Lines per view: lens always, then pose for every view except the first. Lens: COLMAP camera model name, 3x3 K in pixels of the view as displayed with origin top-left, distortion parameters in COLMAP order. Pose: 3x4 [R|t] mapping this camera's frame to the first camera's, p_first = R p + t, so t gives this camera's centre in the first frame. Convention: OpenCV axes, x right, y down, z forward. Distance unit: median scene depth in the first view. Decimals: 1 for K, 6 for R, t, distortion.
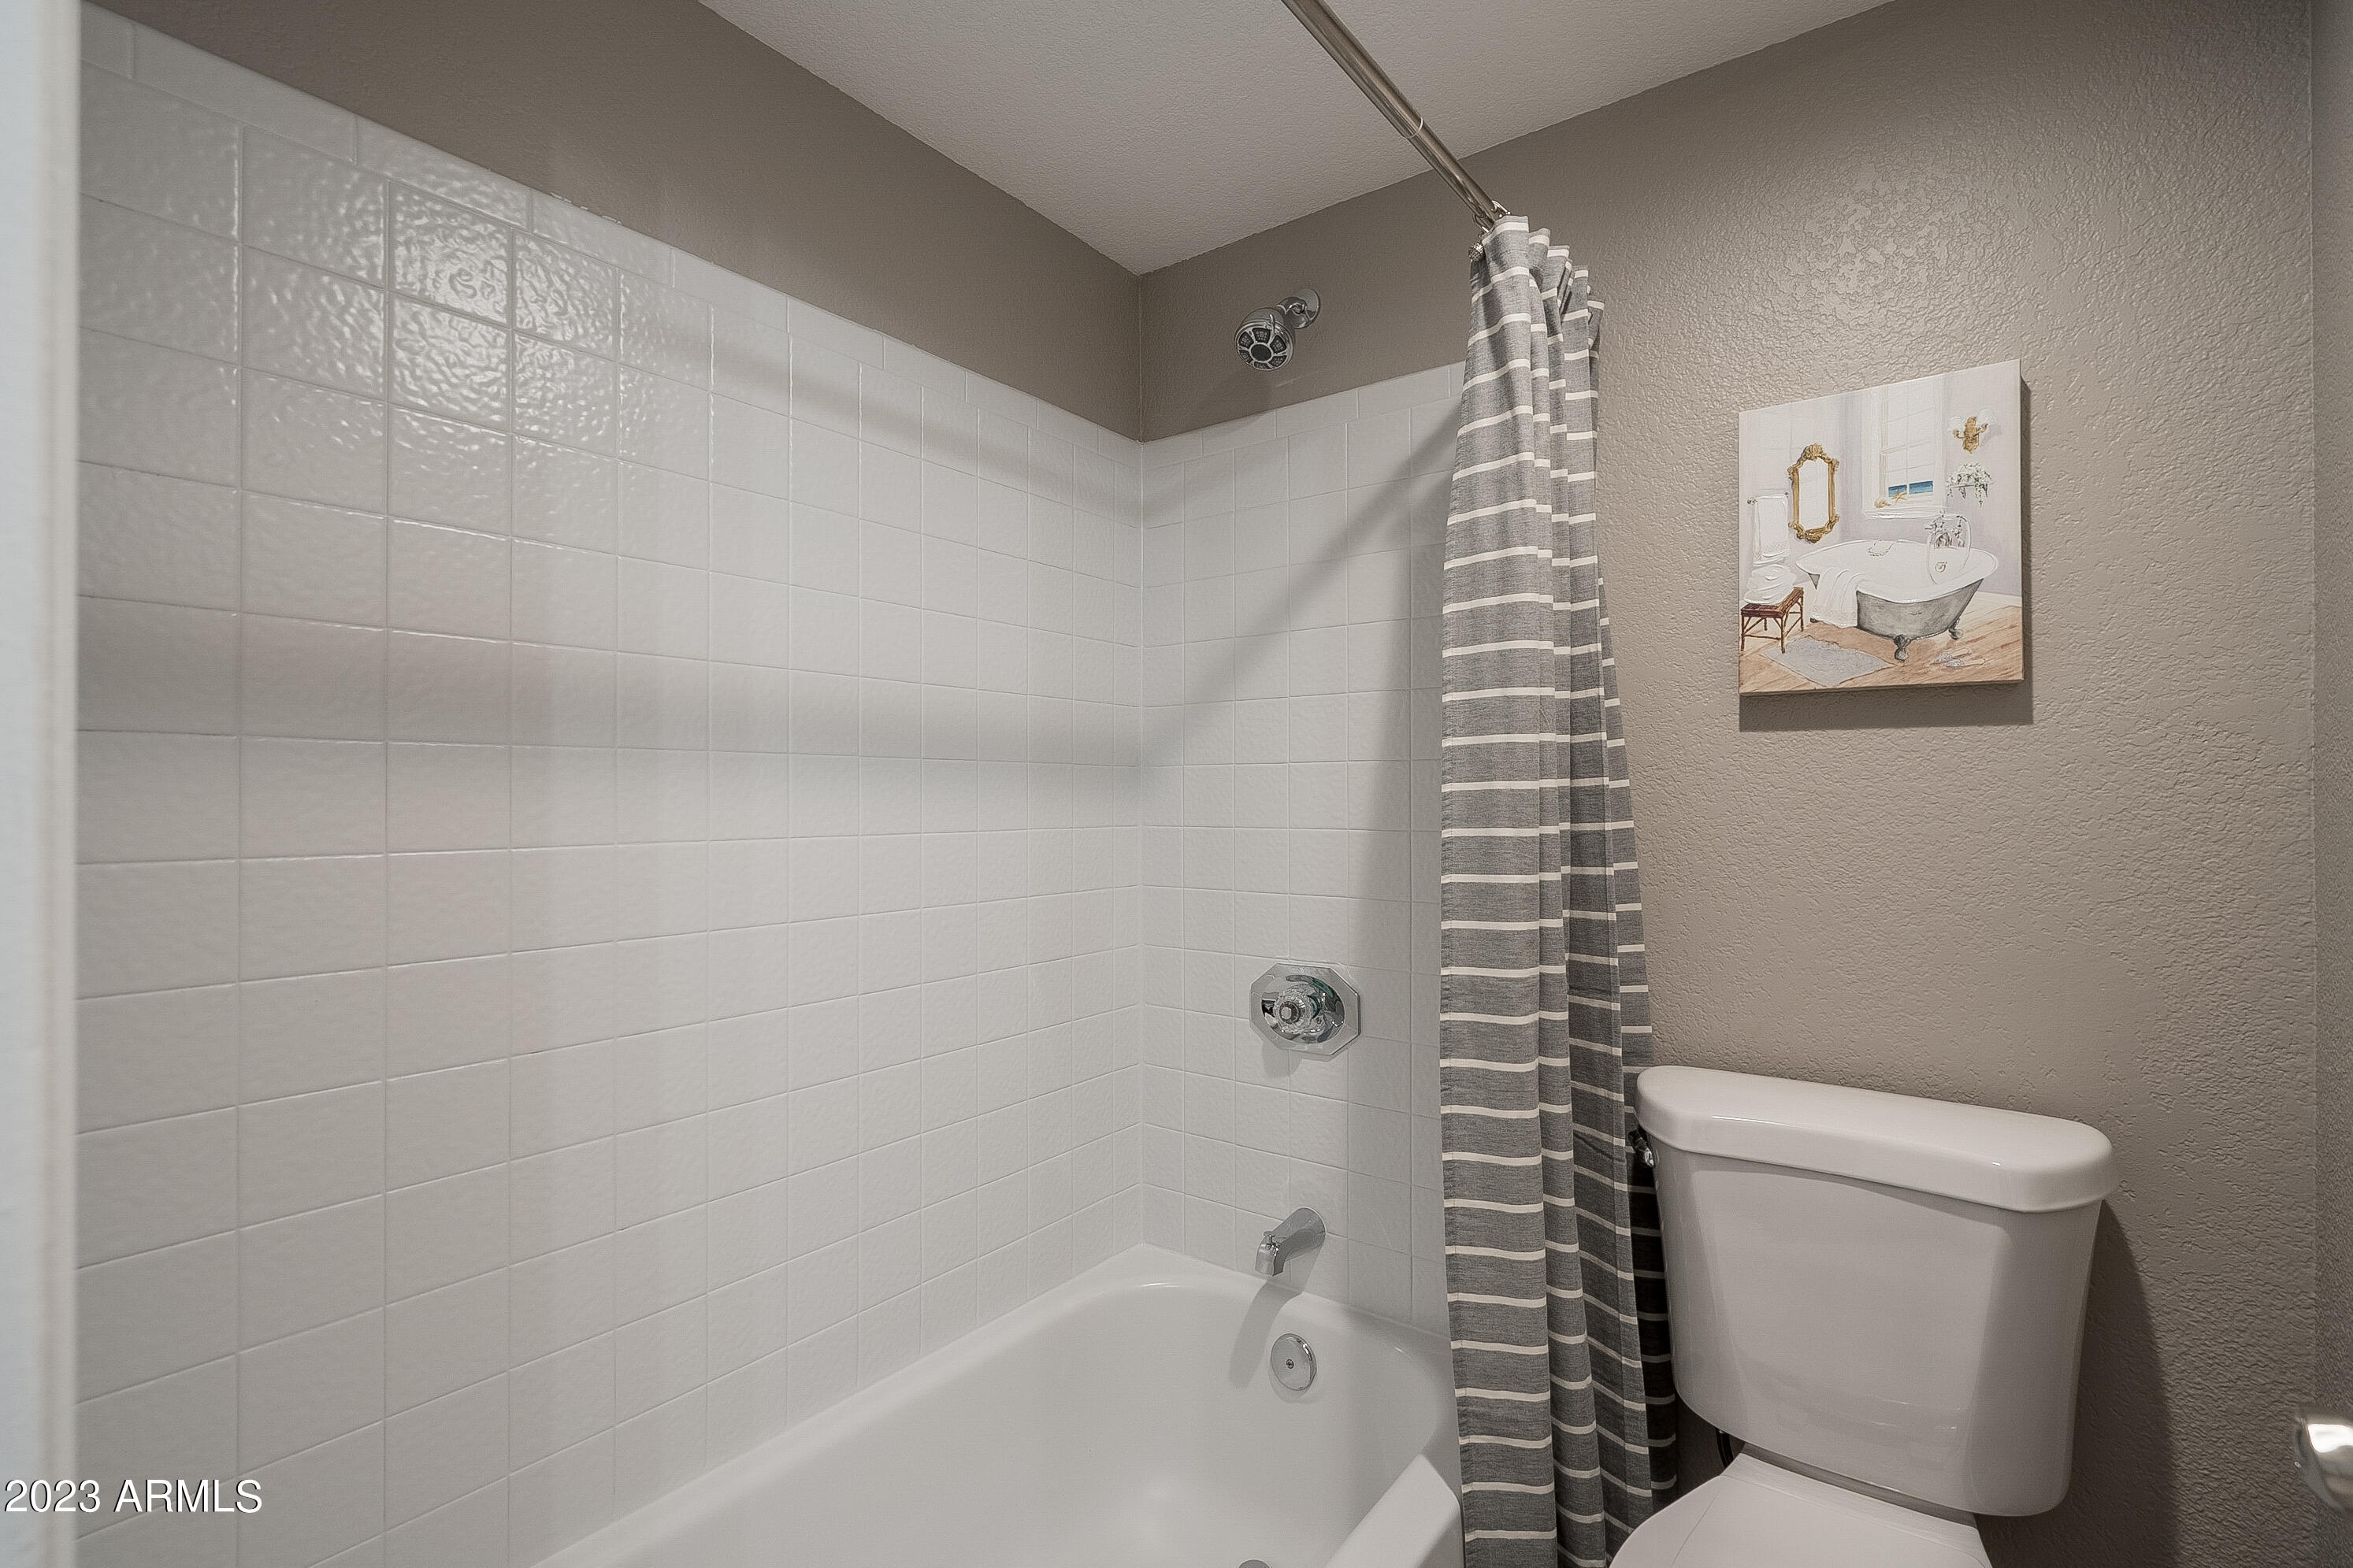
lens RADIAL K [[1068.9, 0, 1176.9], [0, 1068.9, 792.1], [0, 0, 1]] dist [-0.006999, 0.003001]
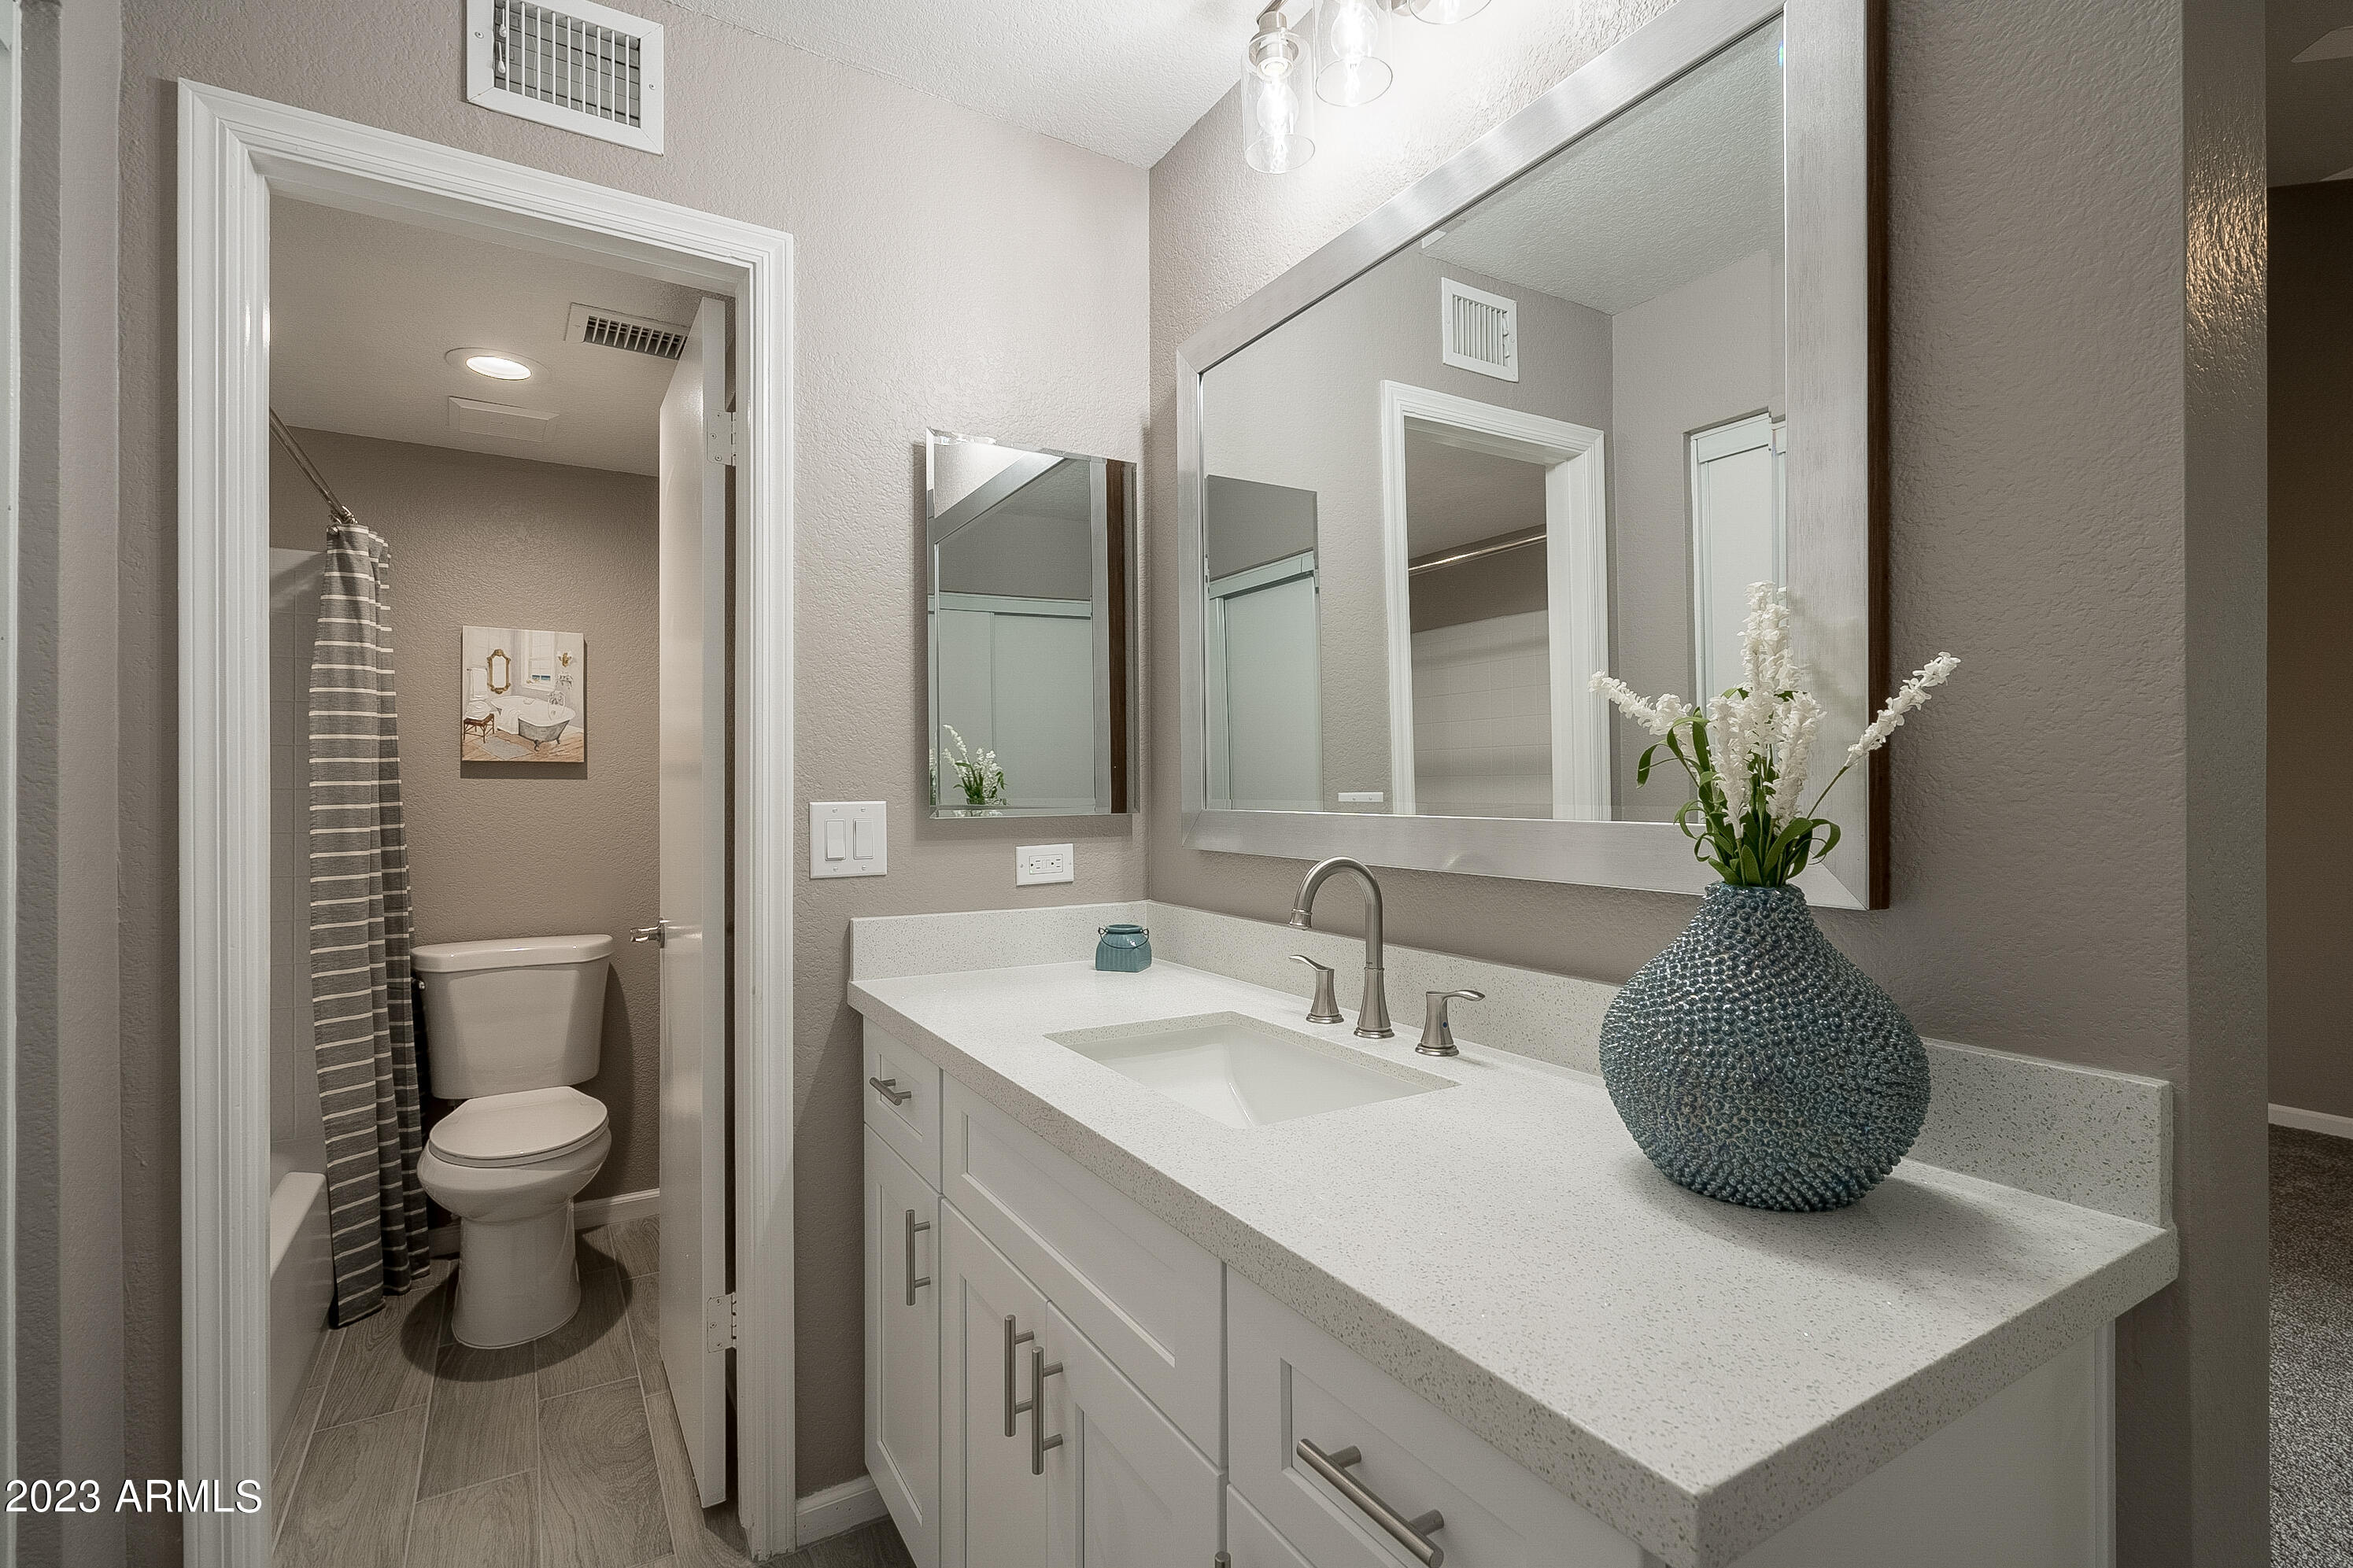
lens RADIAL K [[1068.9, 0, 1177.4], [0, 1068.9, 787.5], [0, 0, 1]] dist [-0.006999, 0.003001]
pose [[0.374310, 0.004625, 0.927292, -0.955065], [-0.004125, 0.999986, -0.003323, -0.041545], [-0.927294, -0.002582, 0.374324, -1.166228]]
